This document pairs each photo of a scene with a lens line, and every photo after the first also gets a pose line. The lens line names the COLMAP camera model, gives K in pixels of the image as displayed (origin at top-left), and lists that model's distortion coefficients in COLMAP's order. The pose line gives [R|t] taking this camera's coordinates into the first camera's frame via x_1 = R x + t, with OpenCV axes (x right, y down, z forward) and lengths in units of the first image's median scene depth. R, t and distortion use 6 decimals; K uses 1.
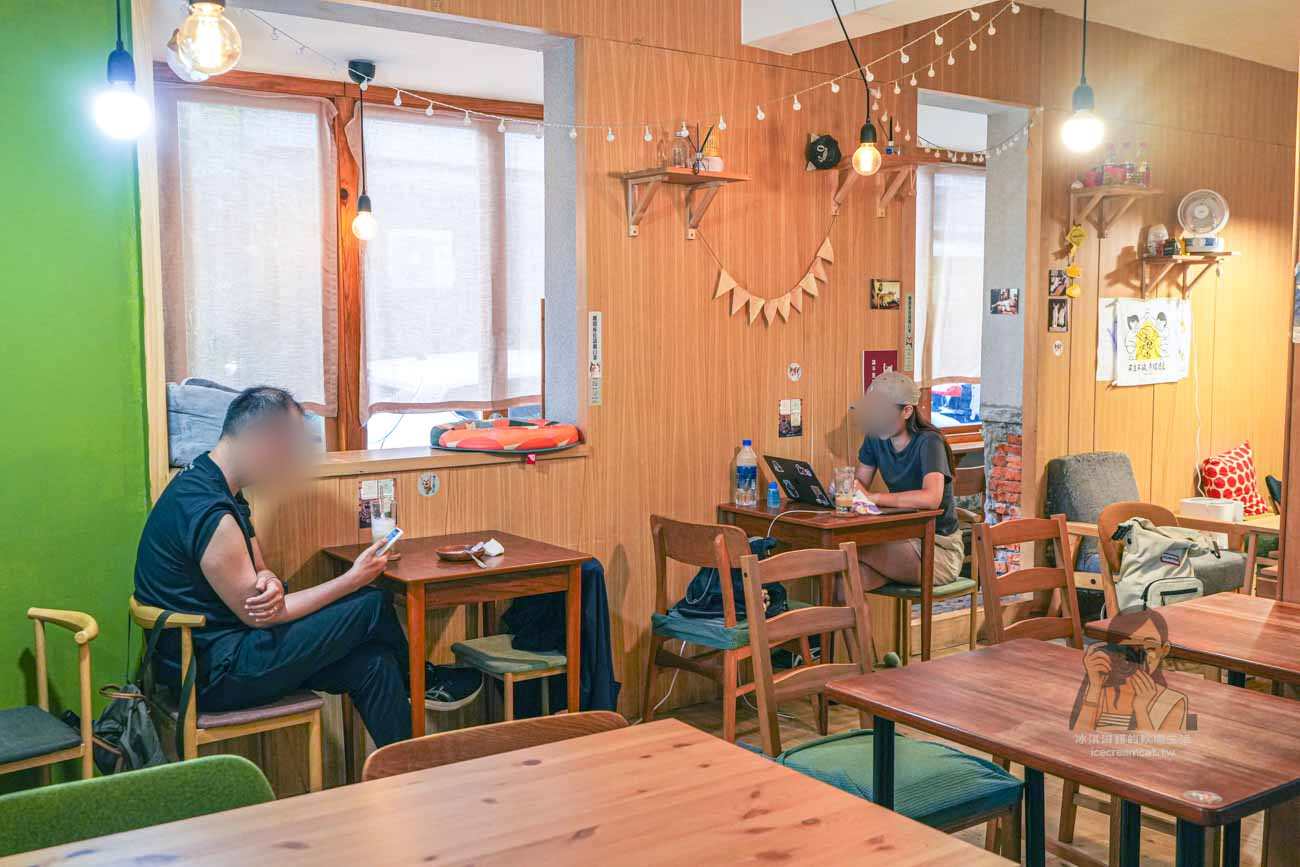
lens RADIAL K [[1262.5, 0, 650.0], [0, 1262.5, 433.5], [0, 0, 1]] dist [0.001122, 0.001576]
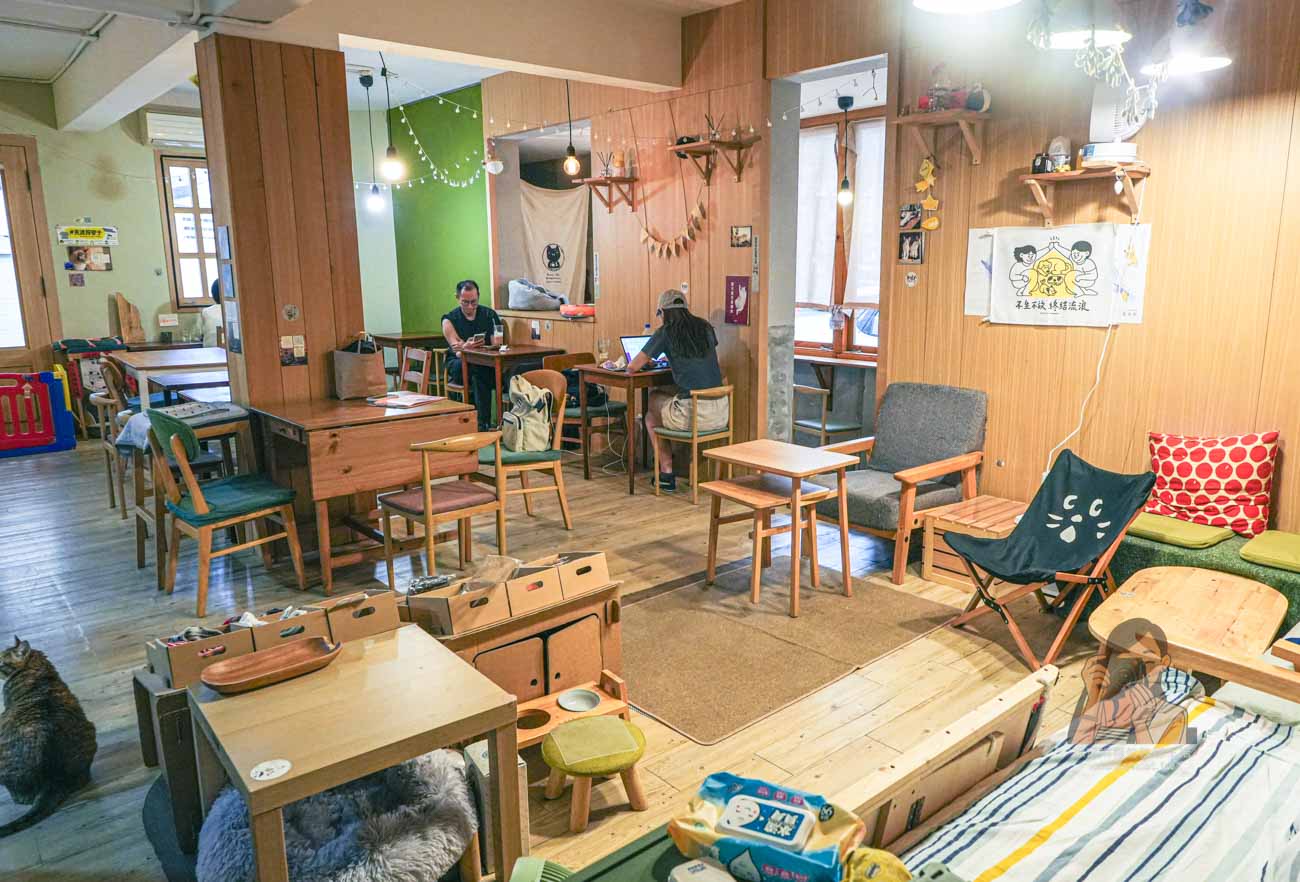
lens RADIAL K [[886.7, 0, 650.0], [0, 886.7, 441.0], [0, 0, 1]] dist [-0.004986, -0.001003]
pose [[0.068139, 0.200454, -0.977331, 1.064491], [-0.081335, 0.977463, 0.194811, -0.062206], [0.994355, 0.066217, 0.082907, 0.728777]]
